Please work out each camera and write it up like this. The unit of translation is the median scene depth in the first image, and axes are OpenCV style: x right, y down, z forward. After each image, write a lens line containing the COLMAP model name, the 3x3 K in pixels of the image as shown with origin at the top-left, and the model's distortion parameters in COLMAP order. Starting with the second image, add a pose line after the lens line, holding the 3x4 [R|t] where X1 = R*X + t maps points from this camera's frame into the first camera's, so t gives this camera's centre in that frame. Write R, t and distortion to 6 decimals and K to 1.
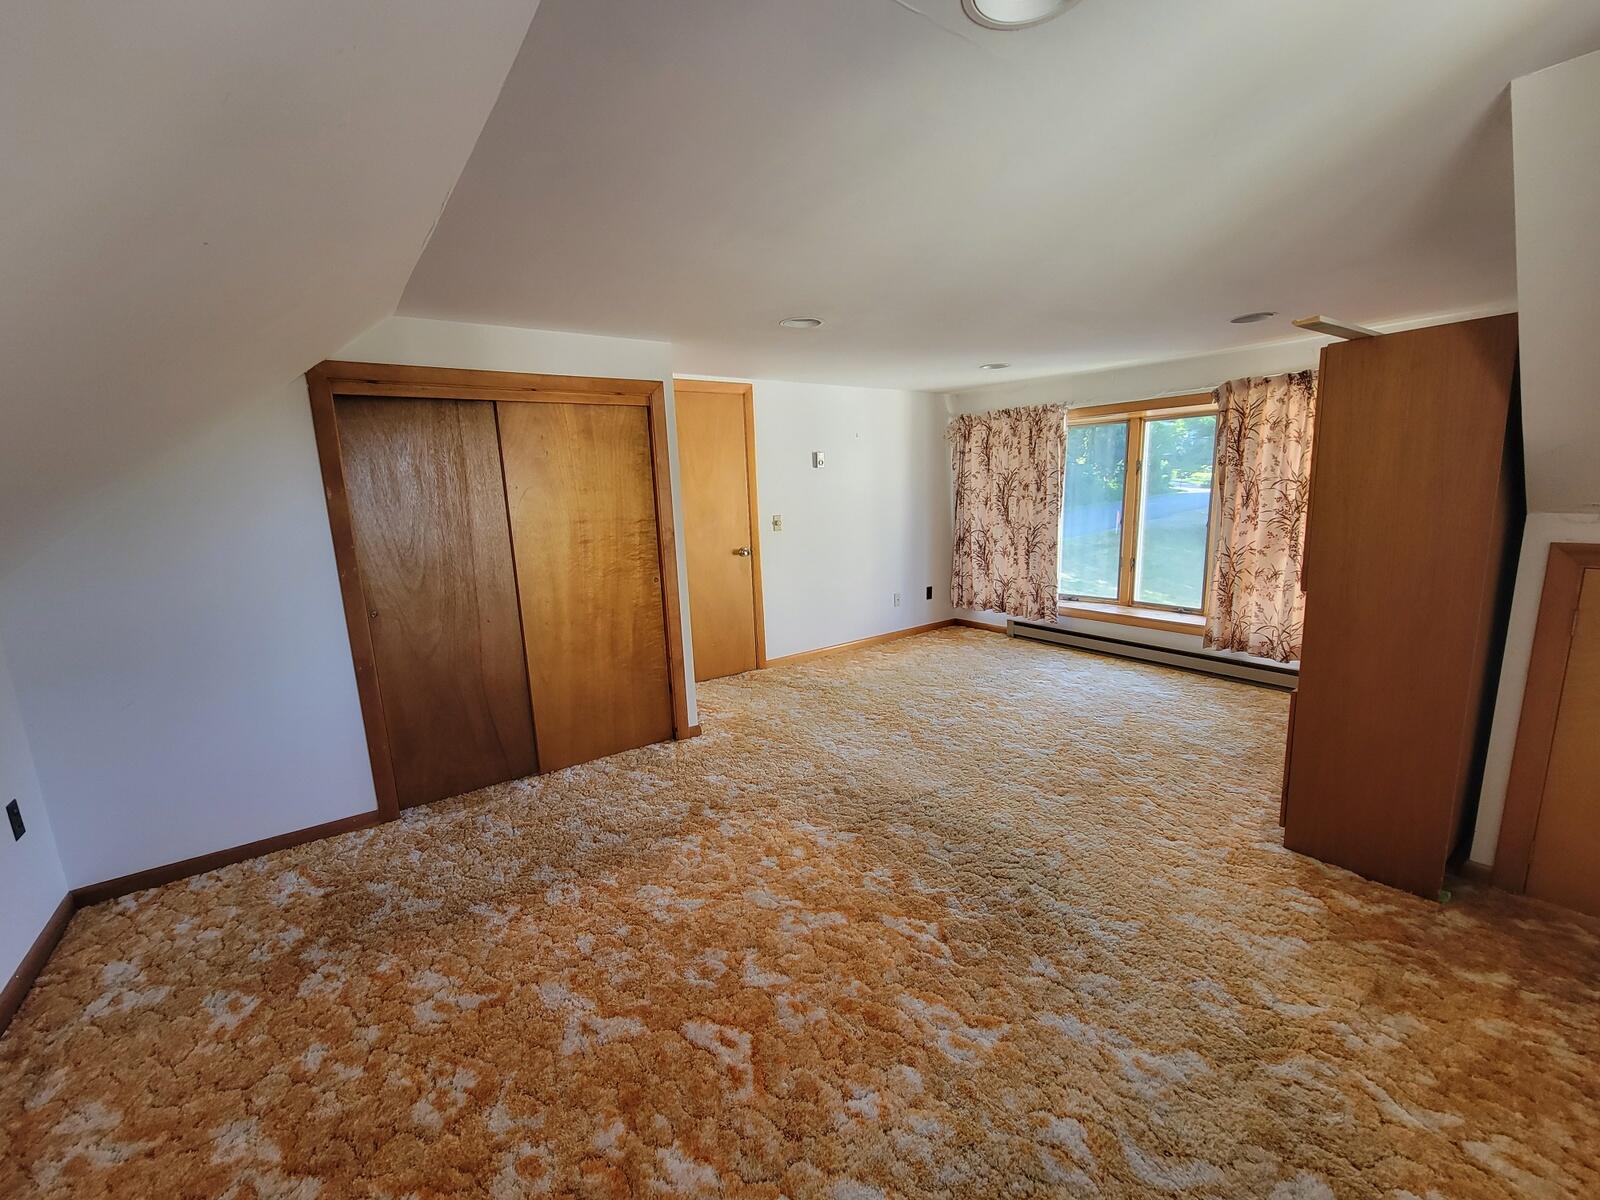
lens RADIAL K [[652.3, 0, 798.9], [0, 652.3, 603.5], [0, 0, 1]] dist [-0.006987, 0.002615]
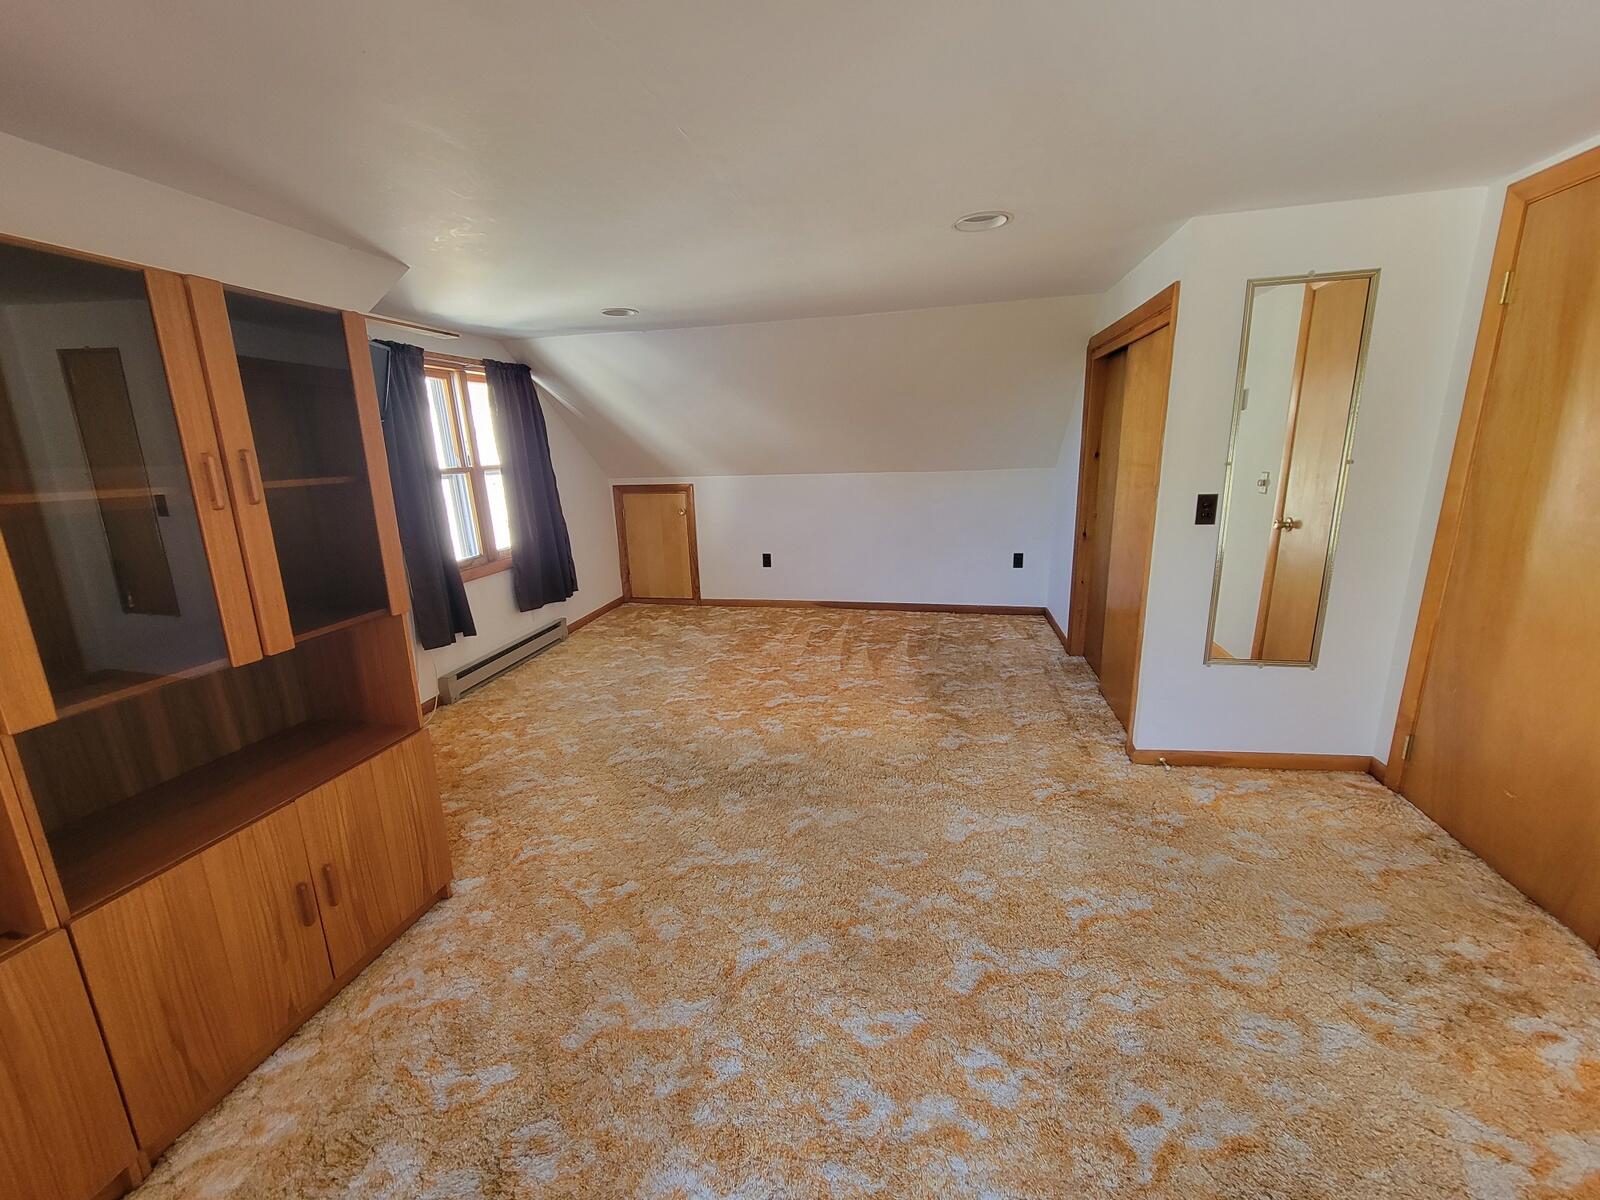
lens RADIAL K [[652.3, 0, 799.2], [0, 652.3, 596.1], [0, 0, 1]] dist [-0.006987, 0.002615]
pose [[-0.730178, 0.217787, -0.647618, 0.781201], [-0.064762, 0.921512, 0.382913, -0.326857], [0.680181, 0.321535, -0.658764, 1.544807]]
